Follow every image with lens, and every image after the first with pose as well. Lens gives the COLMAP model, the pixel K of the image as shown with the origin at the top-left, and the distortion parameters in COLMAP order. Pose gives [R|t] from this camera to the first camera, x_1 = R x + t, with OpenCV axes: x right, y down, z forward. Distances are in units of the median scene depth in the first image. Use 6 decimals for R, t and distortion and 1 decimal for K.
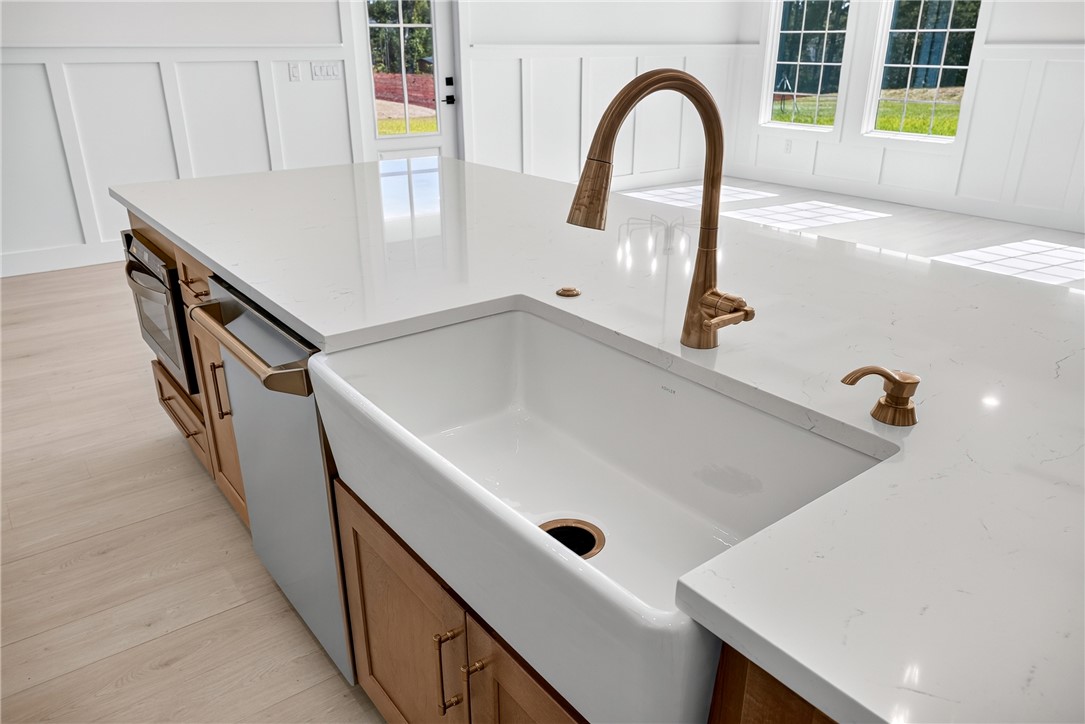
lens RADIAL K [[766.6, 0, 542.5], [0, 766.6, 362.0], [0, 0, 1]] dist [0.004741, 0.002871]
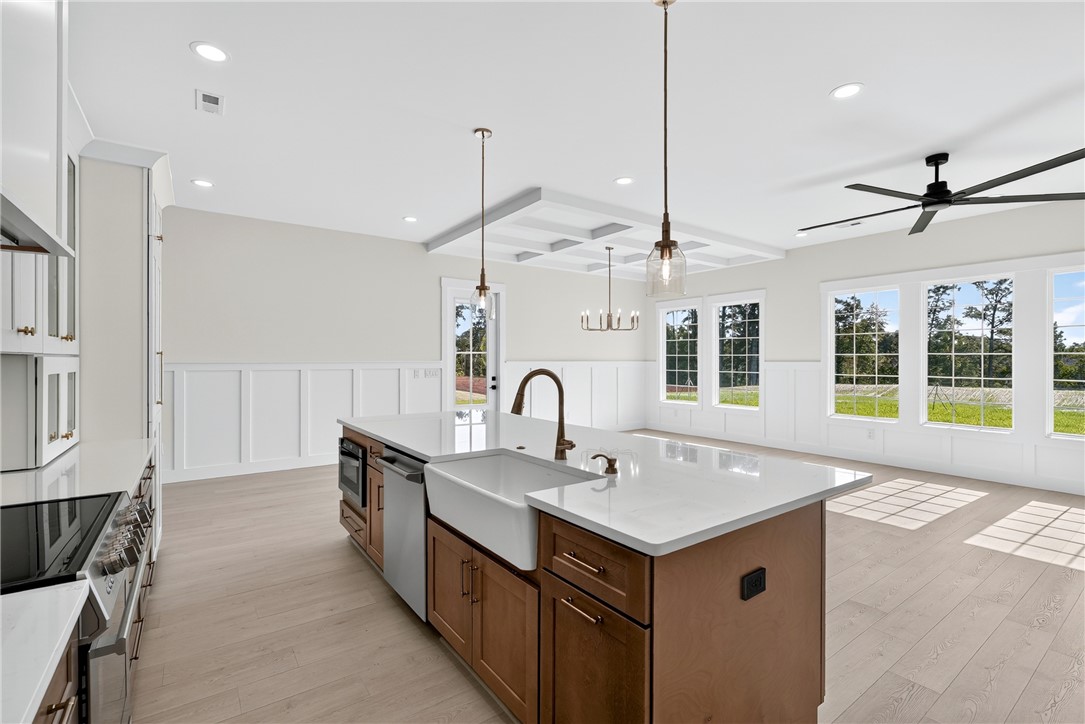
lens RADIAL K [[495.4, 0, 542.5], [0, 495.4, 362.0], [0, 0, 1]] dist [0.000399, -0.000026]
pose [[0.999535, 0.000649, -0.030484, 0.100289], [-0.012198, 0.924795, -0.380271, 0.180955], [0.027945, 0.380466, 0.924373, -0.443233]]
